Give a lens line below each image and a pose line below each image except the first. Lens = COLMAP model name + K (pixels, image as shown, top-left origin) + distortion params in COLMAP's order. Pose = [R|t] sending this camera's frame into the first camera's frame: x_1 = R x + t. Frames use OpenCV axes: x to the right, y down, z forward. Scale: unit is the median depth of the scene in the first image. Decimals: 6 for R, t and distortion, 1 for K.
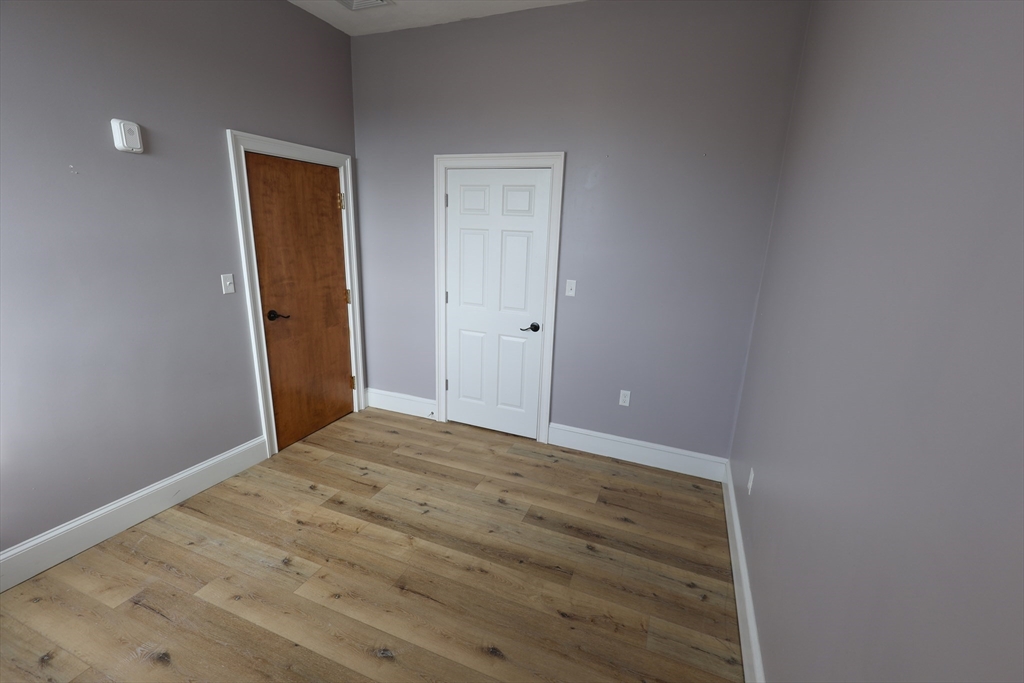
lens RADIAL K [[443.9, 0, 514.8], [0, 443.9, 337.0], [0, 0, 1]] dist [0.005192, -0.001409]
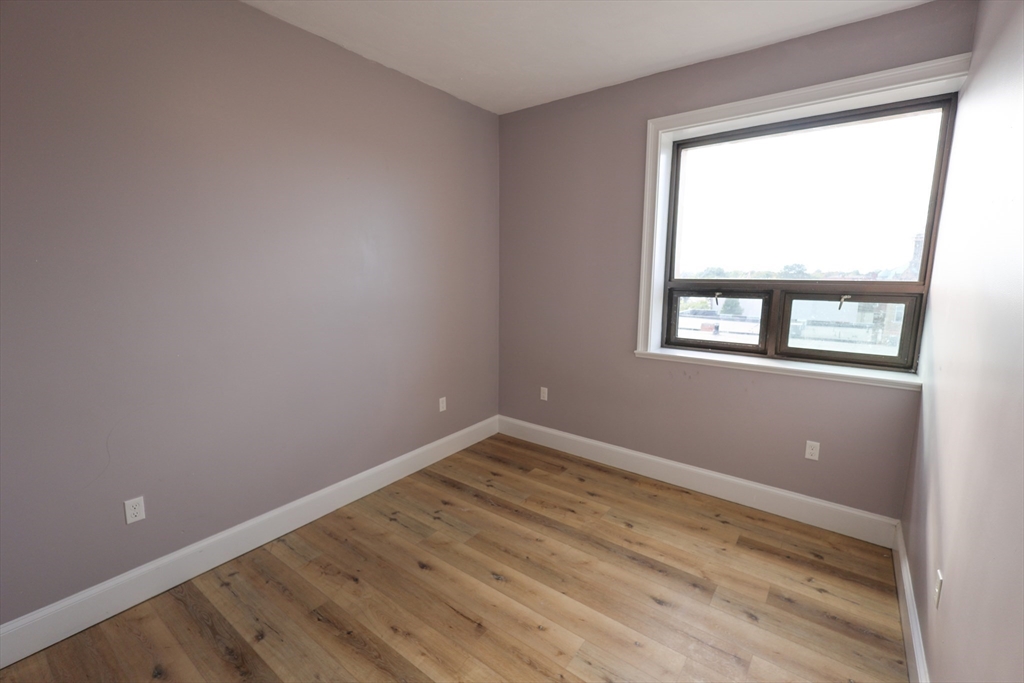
lens RADIAL K [[443.9, 0, 515.8], [0, 443.9, 344.4], [0, 0, 1]] dist [0.005192, -0.001409]
pose [[-0.963749, -0.085627, 0.252698, -0.418880], [0.021416, 0.919222, 0.393156, -0.321374], [-0.265950, 0.384316, -0.884065, 1.278466]]
